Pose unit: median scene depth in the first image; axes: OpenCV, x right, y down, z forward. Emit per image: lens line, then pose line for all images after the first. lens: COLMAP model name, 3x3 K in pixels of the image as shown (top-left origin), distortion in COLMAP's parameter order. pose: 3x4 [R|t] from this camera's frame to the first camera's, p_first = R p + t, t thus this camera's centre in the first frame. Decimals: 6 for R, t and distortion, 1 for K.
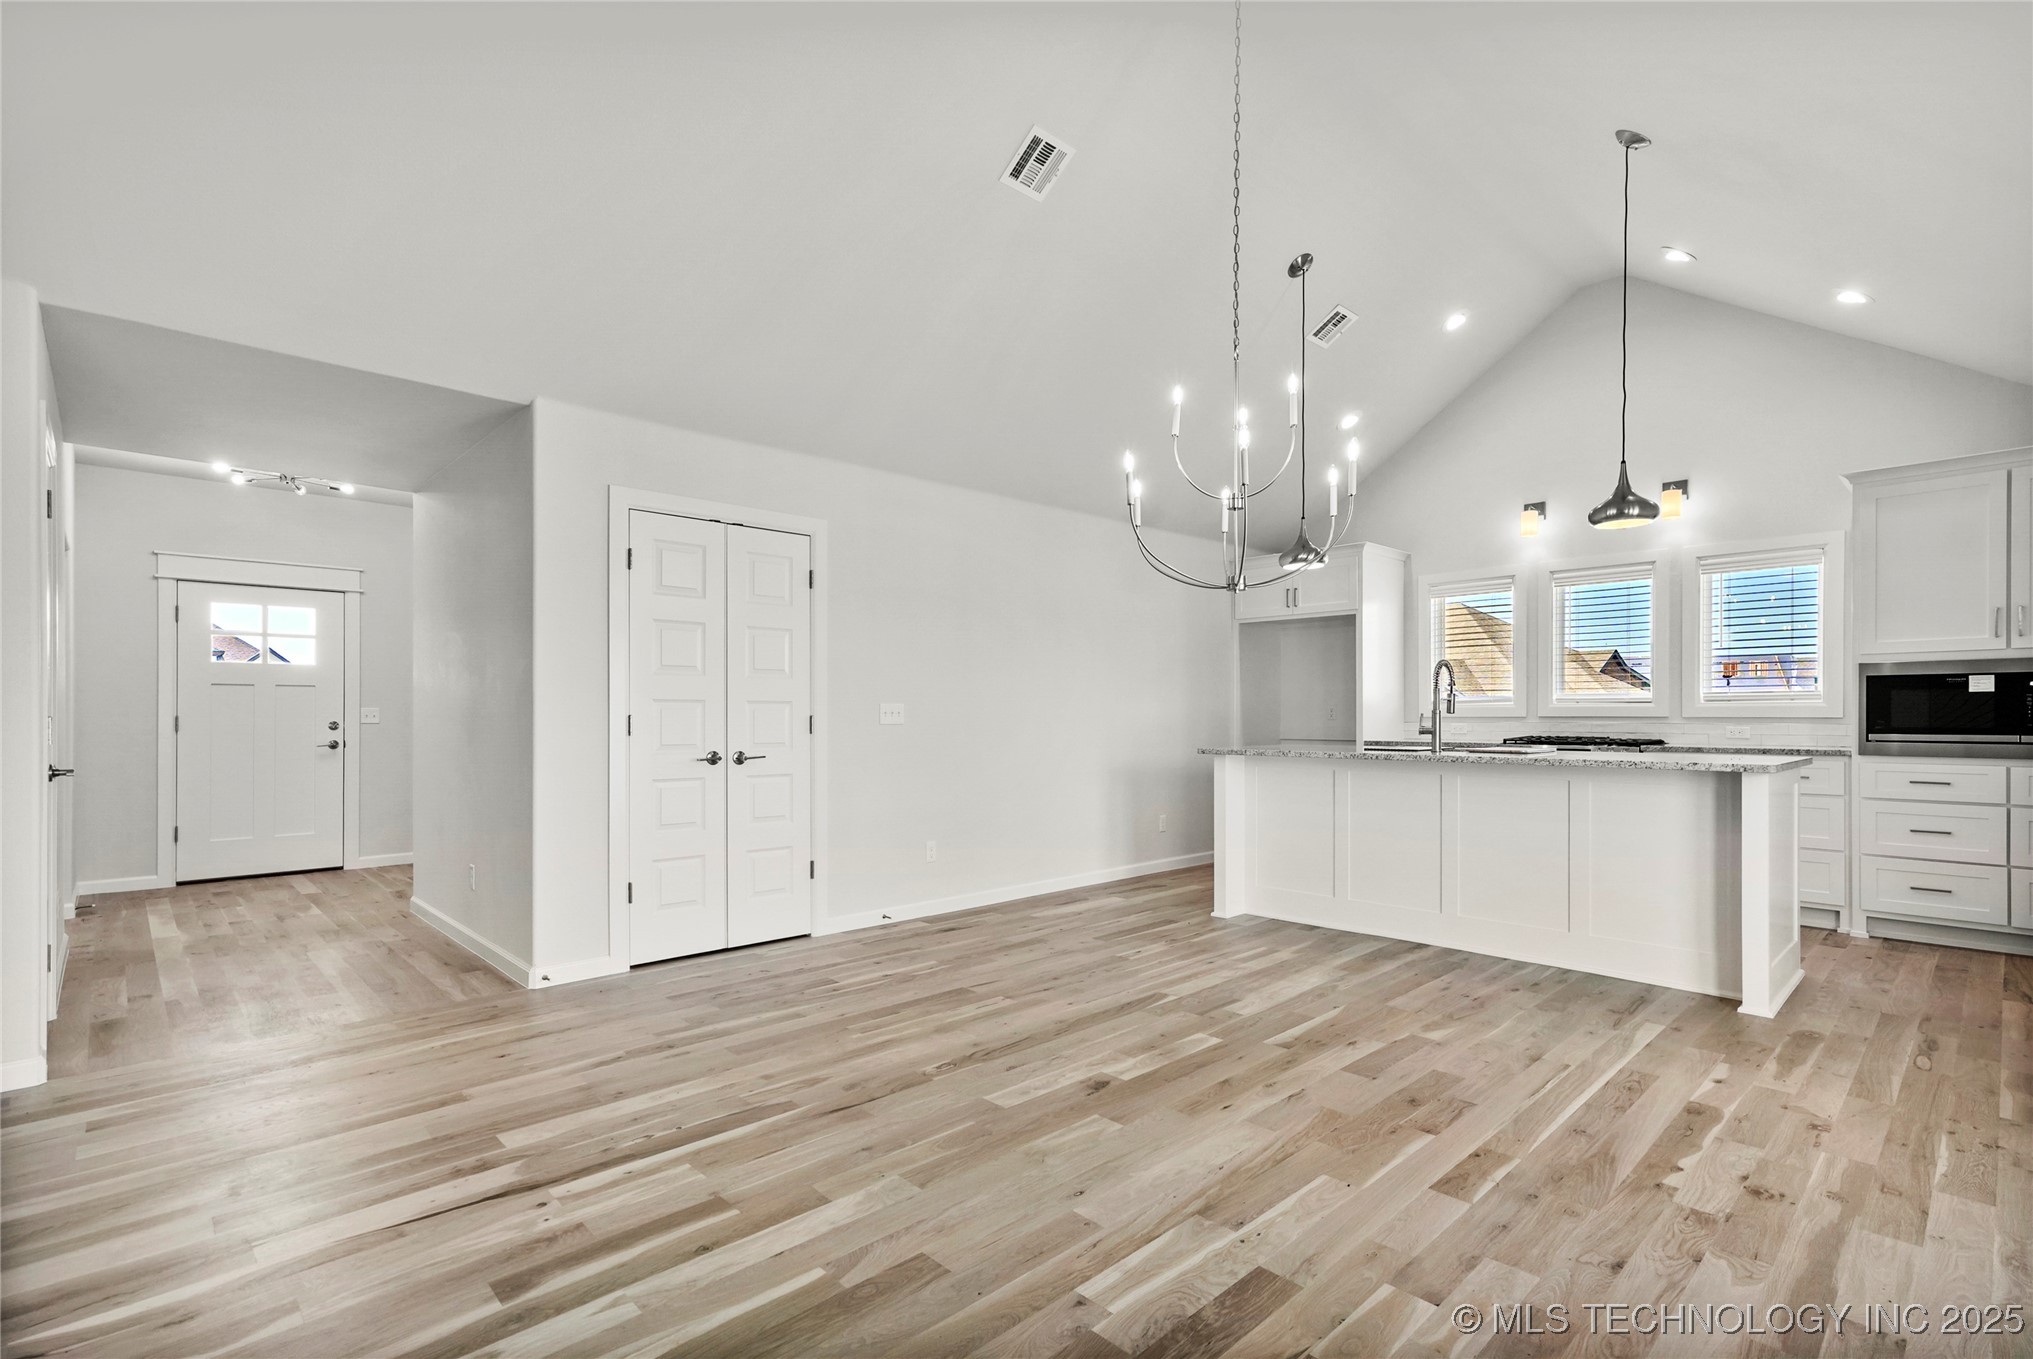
lens RADIAL K [[949.2, 0, 1016.9], [0, 949.2, 715.0], [0, 0, 1]] dist [-0.005470, 0.015867]
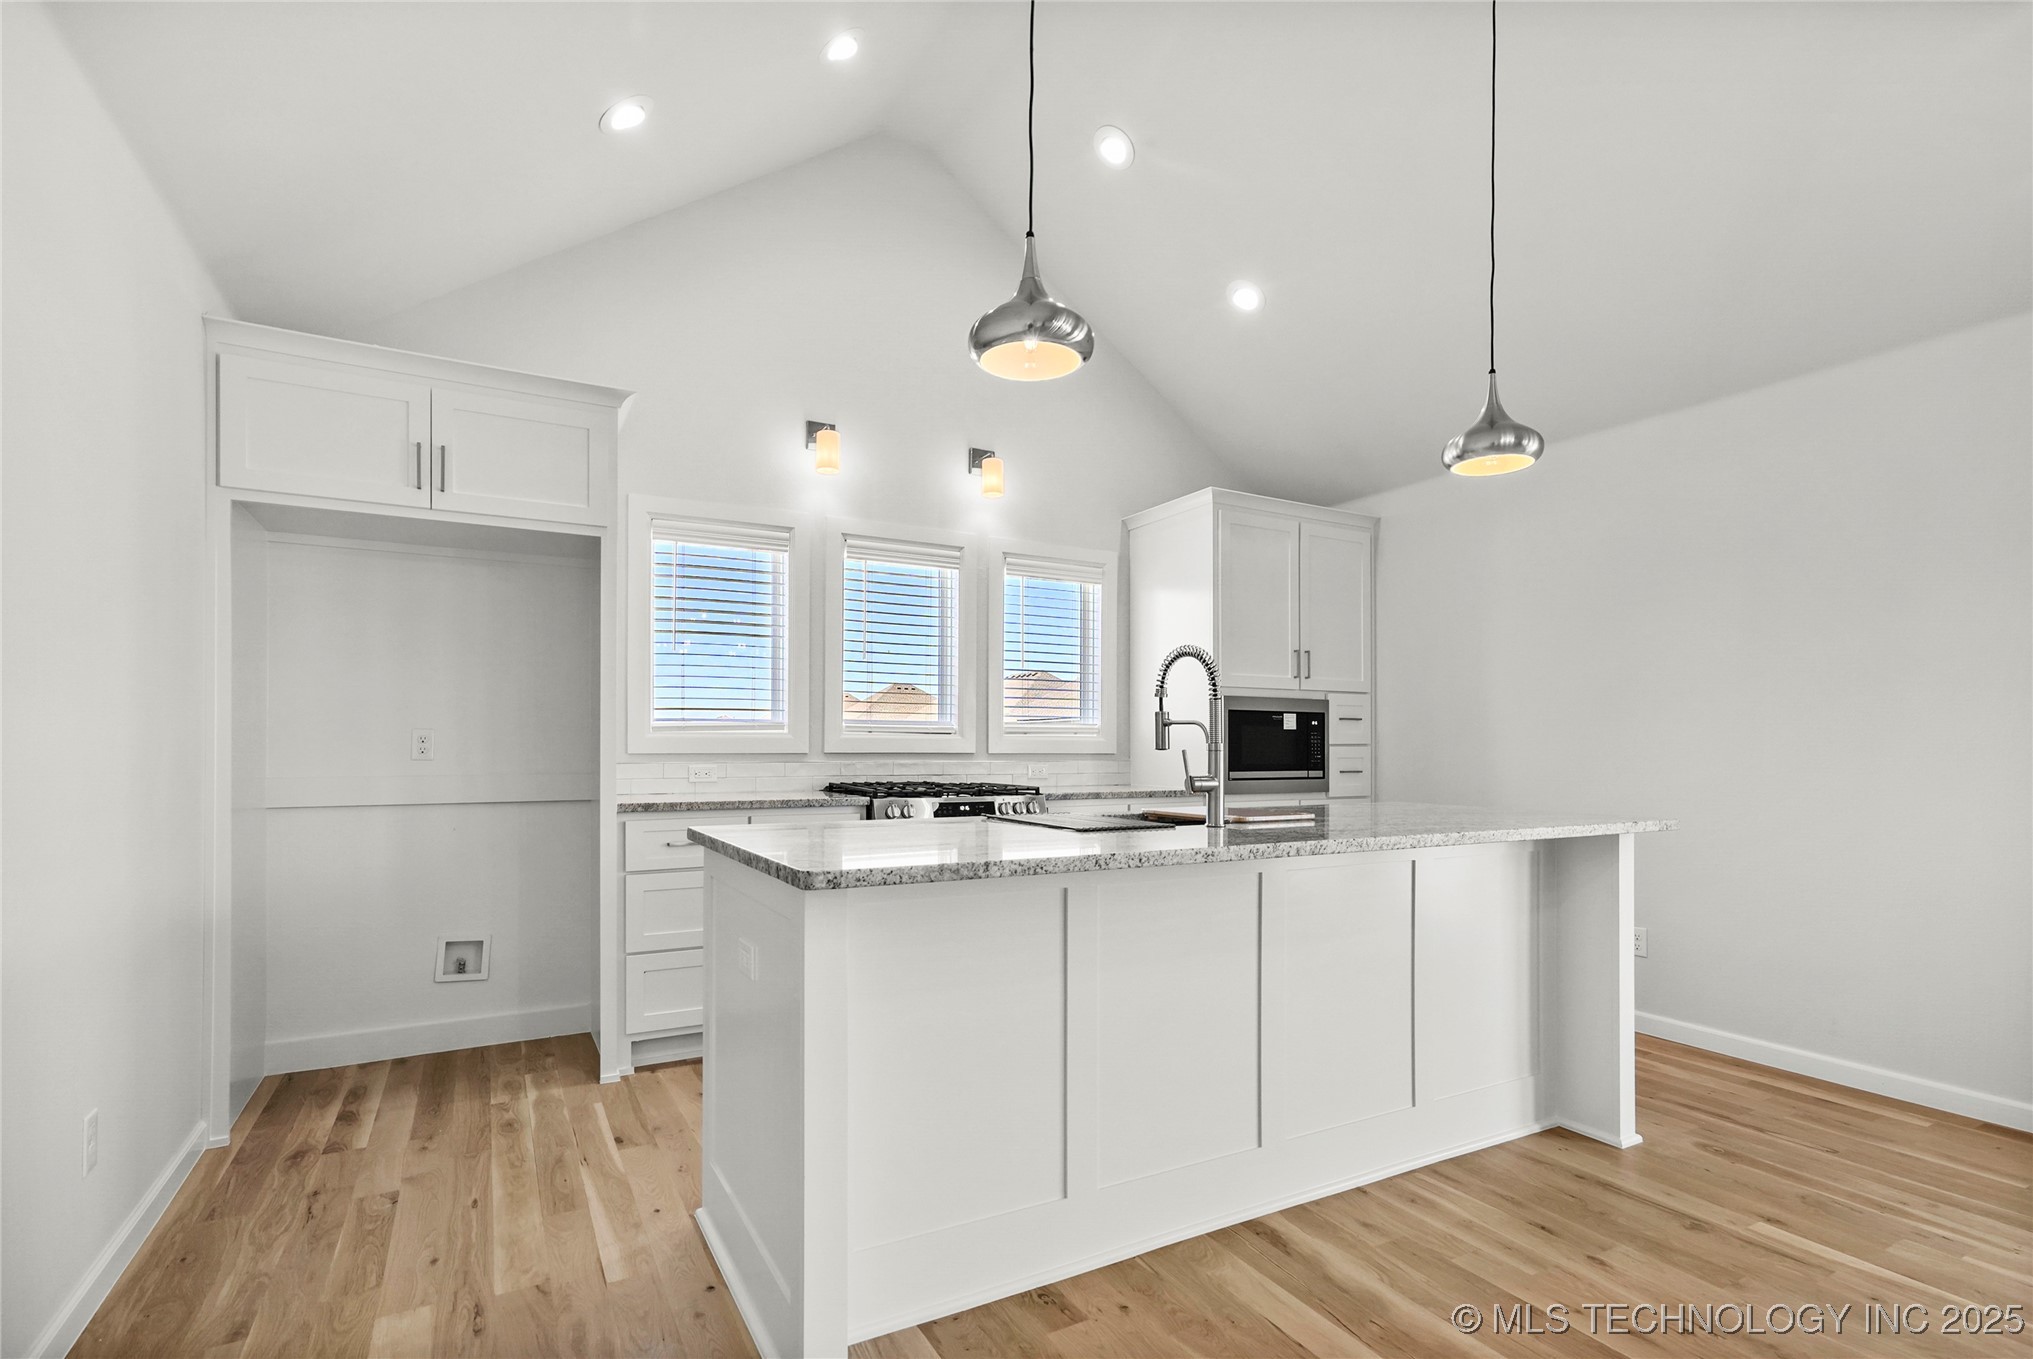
lens RADIAL K [[949.6, 0, 1007.1], [0, 949.6, 747.8], [0, 0, 1]] dist [-0.013205, 0.017157]
pose [[0.245918, -0.000265, 0.969290, -0.078879], [-0.005188, 0.999985, 0.001589, -0.004877], [-0.969277, -0.005420, 0.245913, 1.082927]]
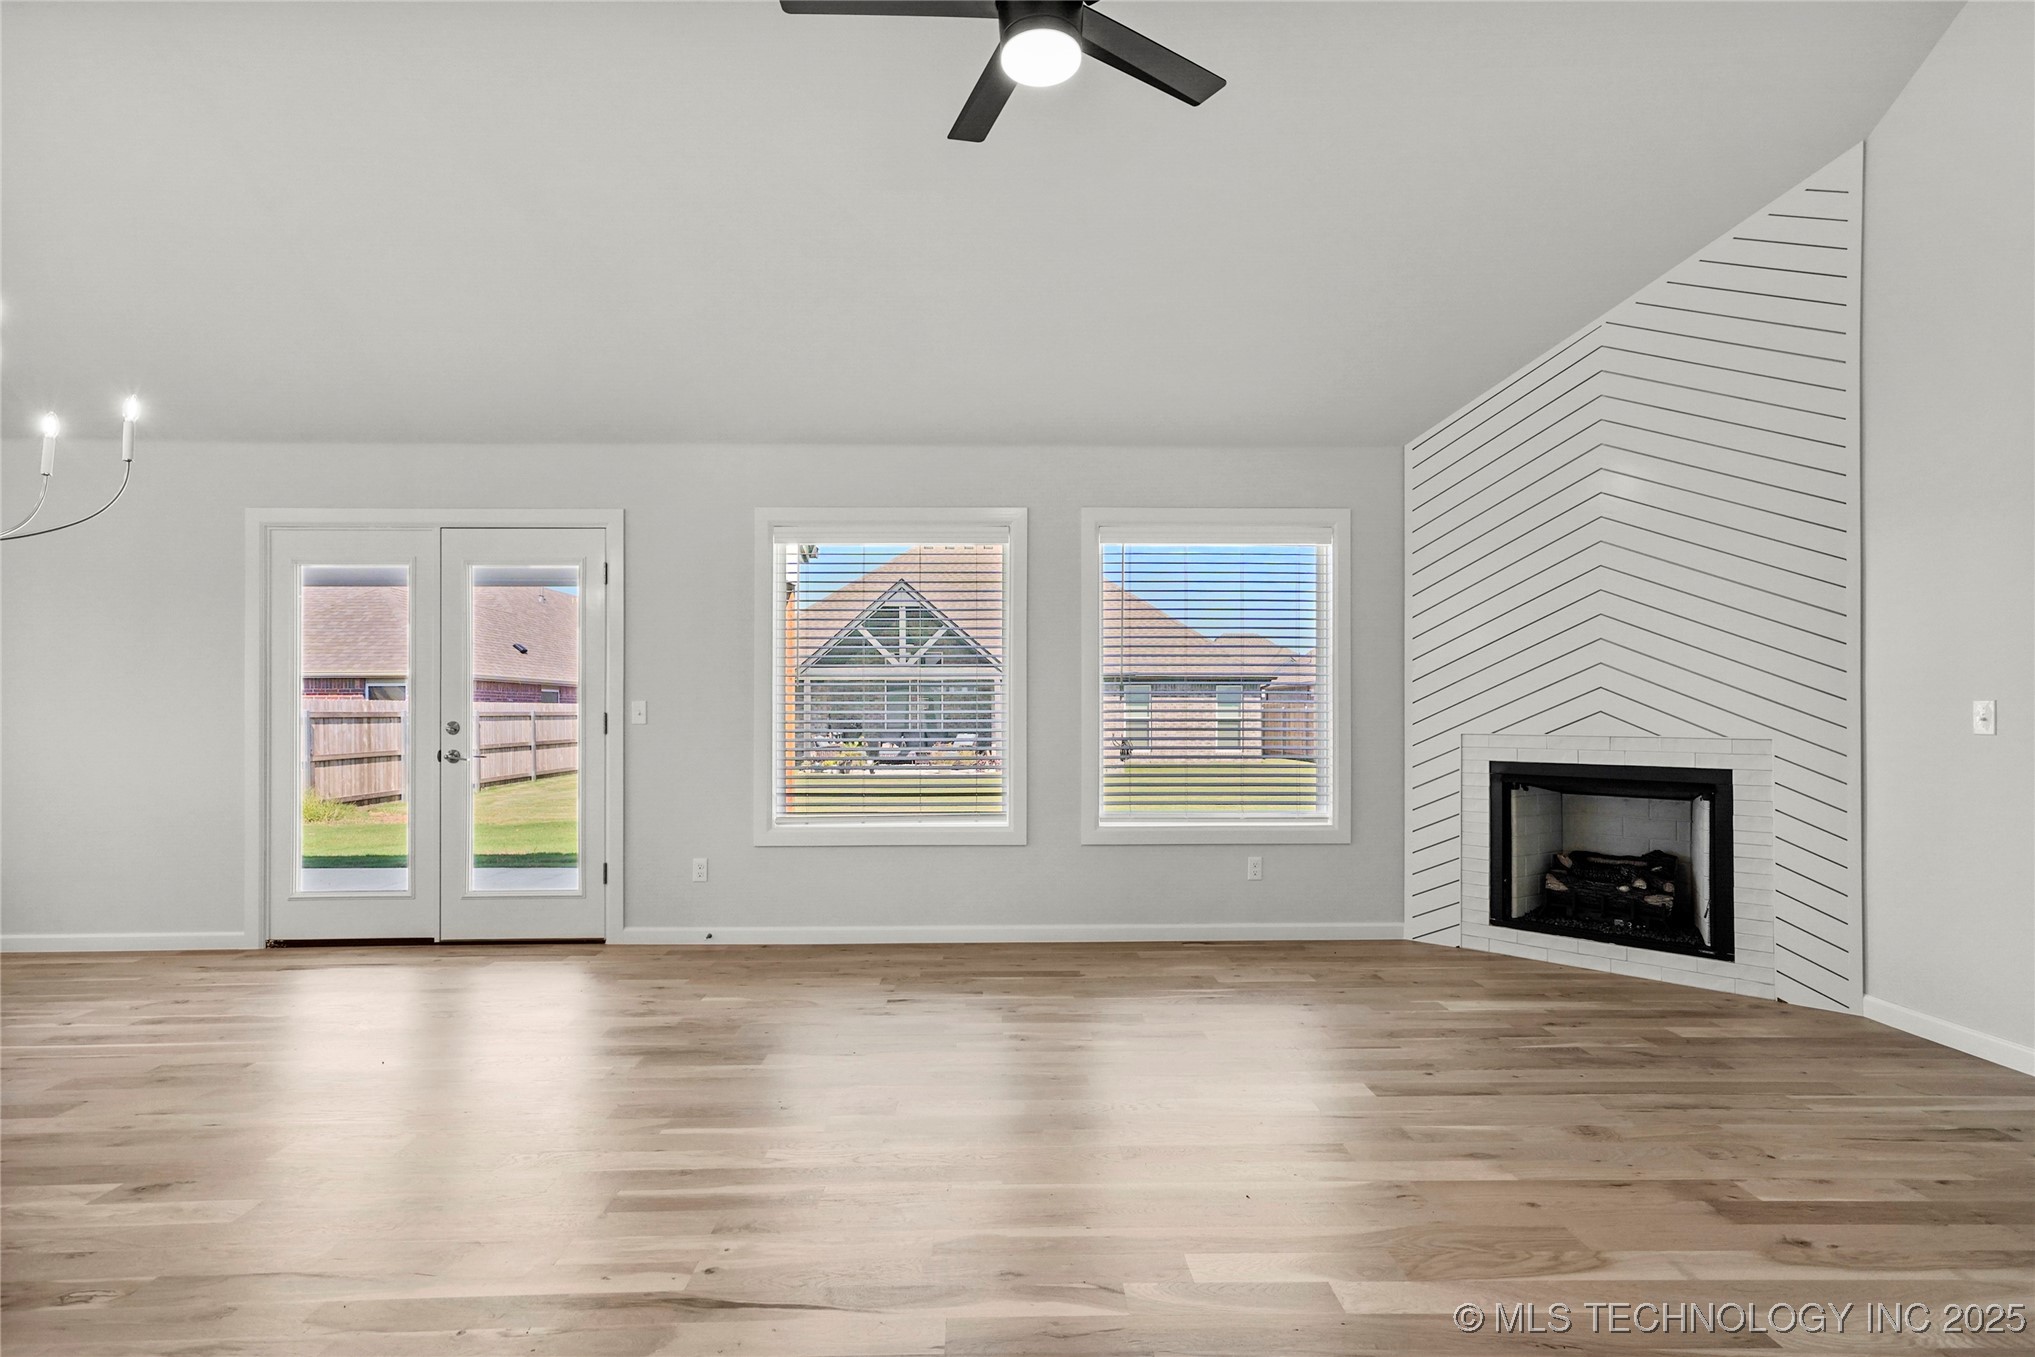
lens RADIAL K [[973.3, 0, 1020.0], [0, 973.3, 721.2], [0, 0, 1]] dist [-0.002731, 0.016075]
pose [[-0.740364, -0.004060, 0.672194, -0.679589], [0.003314, 0.999948, 0.009691, -0.004384], [-0.672198, 0.009402, -0.740312, 0.755698]]
